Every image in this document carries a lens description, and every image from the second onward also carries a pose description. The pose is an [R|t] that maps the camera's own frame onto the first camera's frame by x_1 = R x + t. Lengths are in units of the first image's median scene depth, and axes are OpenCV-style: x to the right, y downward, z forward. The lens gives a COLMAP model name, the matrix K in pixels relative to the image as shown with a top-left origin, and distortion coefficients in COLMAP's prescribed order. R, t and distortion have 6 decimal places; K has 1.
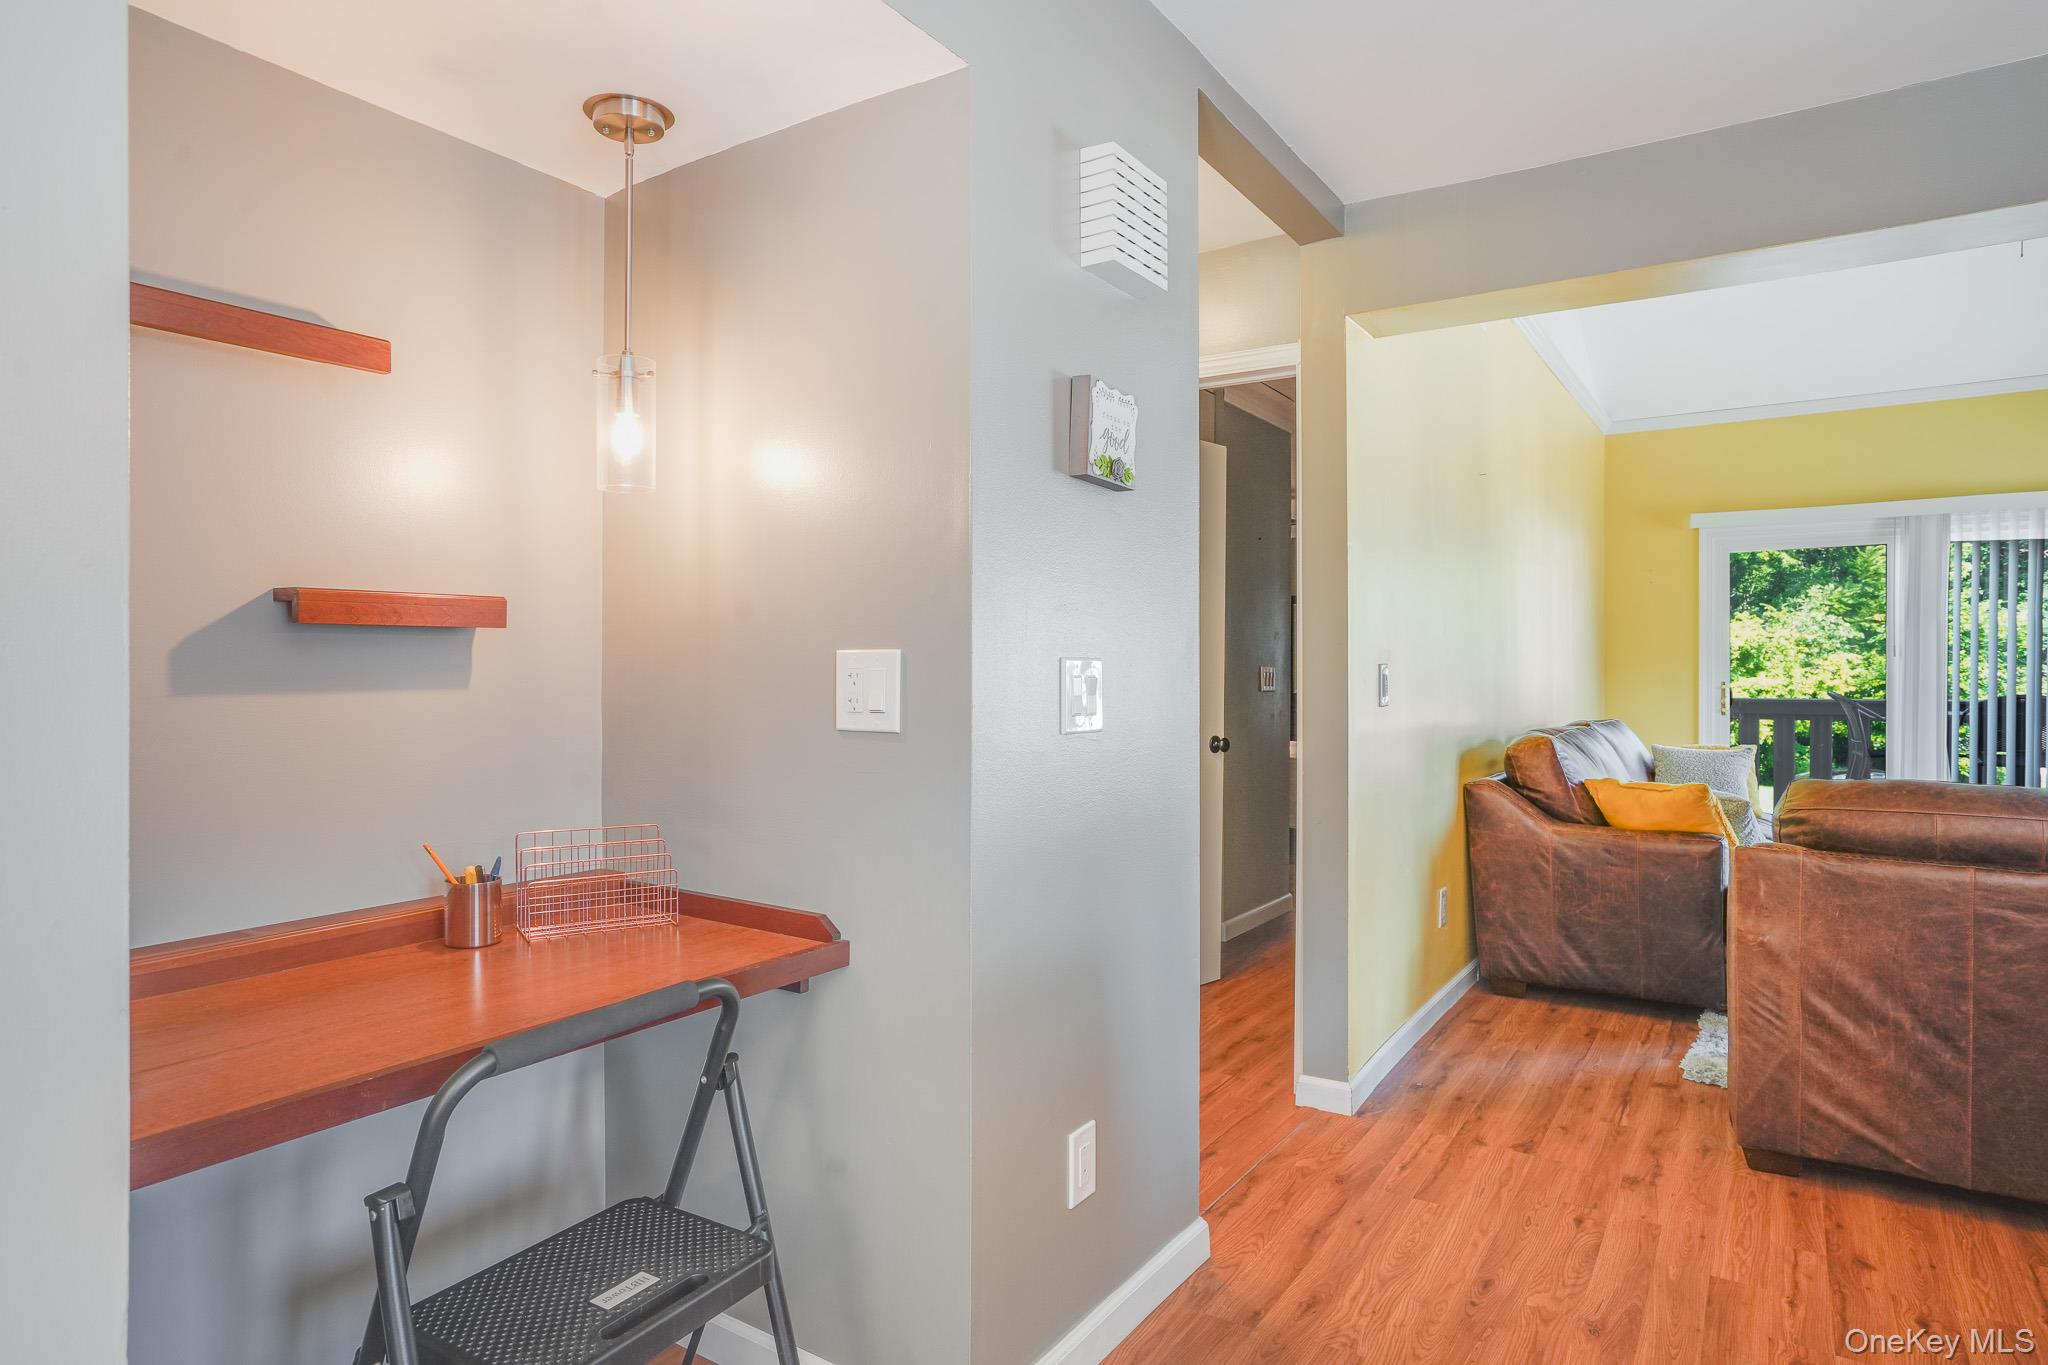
lens RADIAL K [[1167.0, 0, 1023.8], [0, 1167.0, 675.4], [0, 0, 1]] dist [-0.005346, -0.000484]
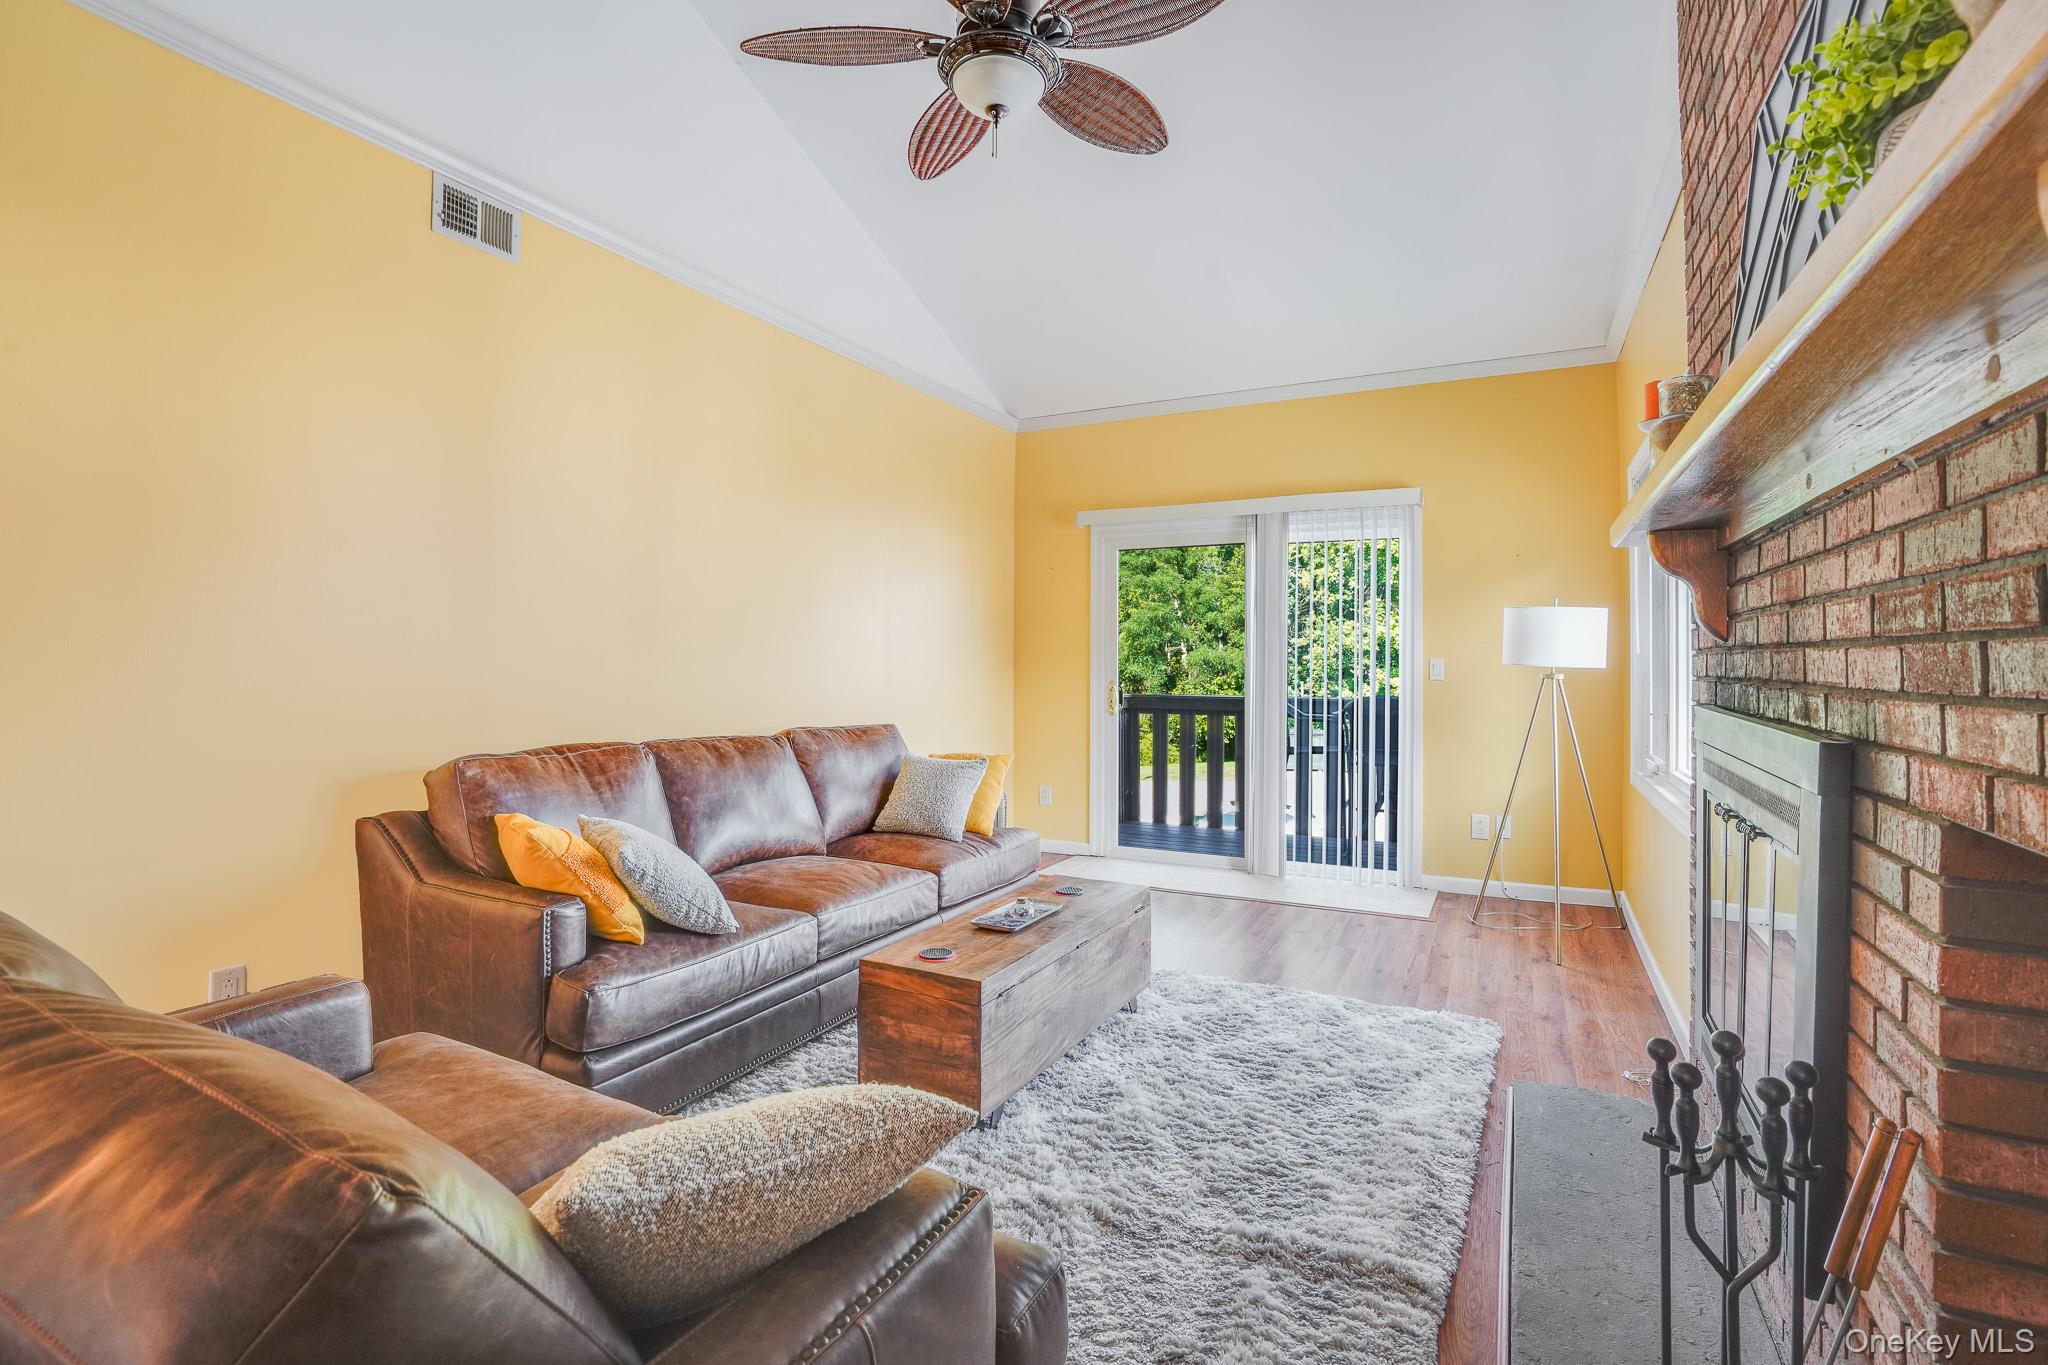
lens RADIAL K [[946.0, 0, 1022.3], [0, 946.0, 677.0], [0, 0, 1]] dist [-0.002607, 0.000016]
pose [[0.992693, 0.003099, 0.120628, 0.474421], [-0.004791, 0.999894, 0.013746, -0.006983], [-0.120572, -0.014223, 0.992603, 0.213219]]
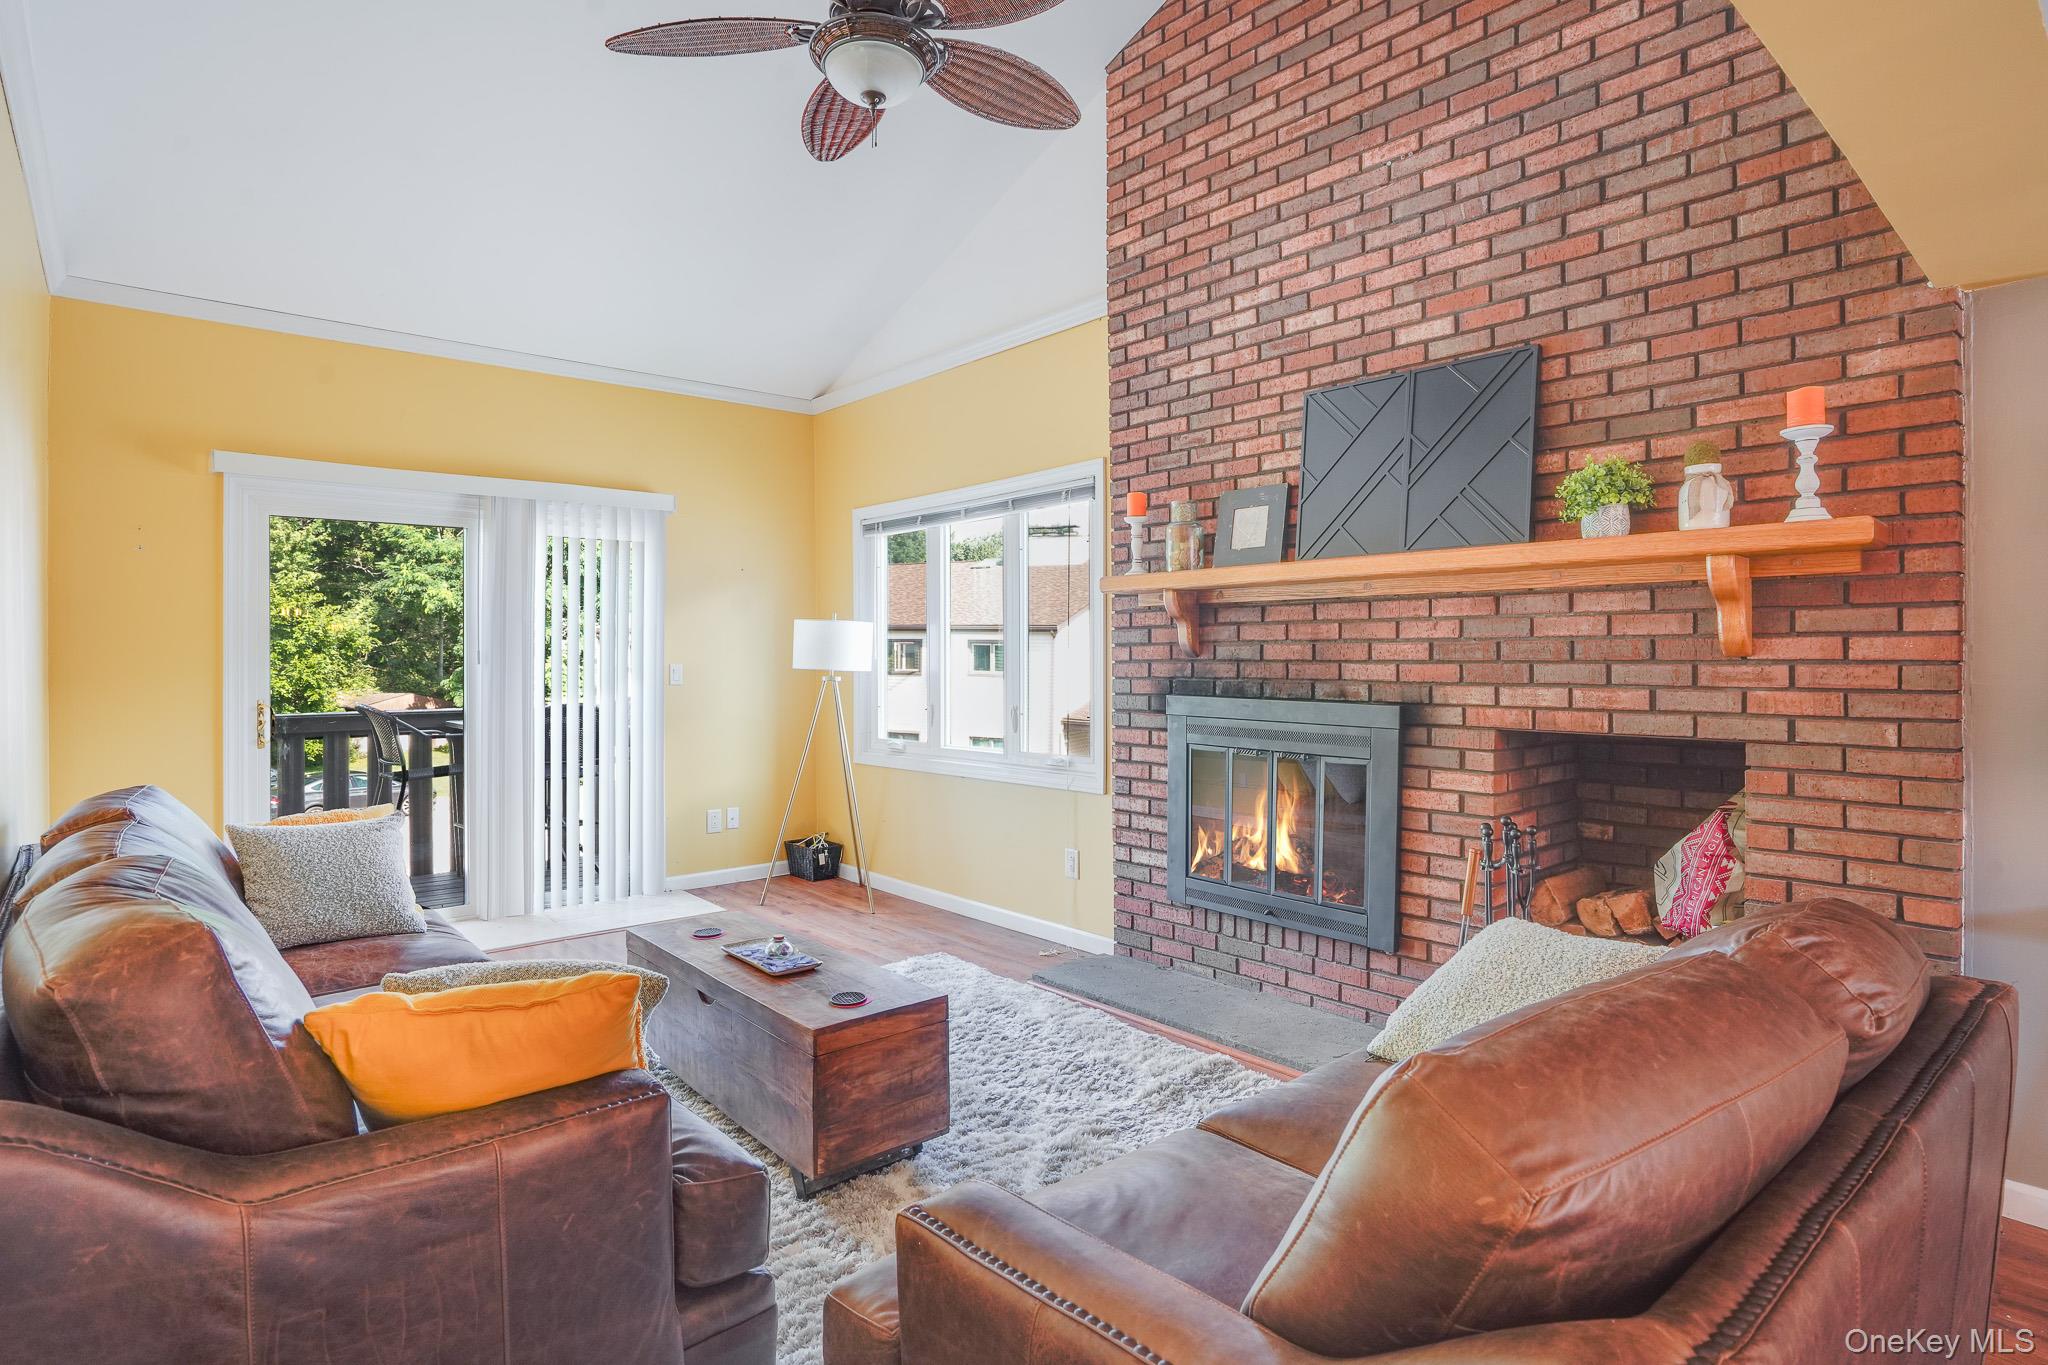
lens RADIAL K [[1043.3, 0, 1032.8], [0, 1043.3, 663.9], [0, 0, 1]] dist [-0.016700, 0.016061]
pose [[0.275779, -0.007766, 0.961190, 0.136776], [0.006849, 0.999958, 0.006114, -0.016323], [-0.961197, 0.004897, 0.275821, 0.420456]]
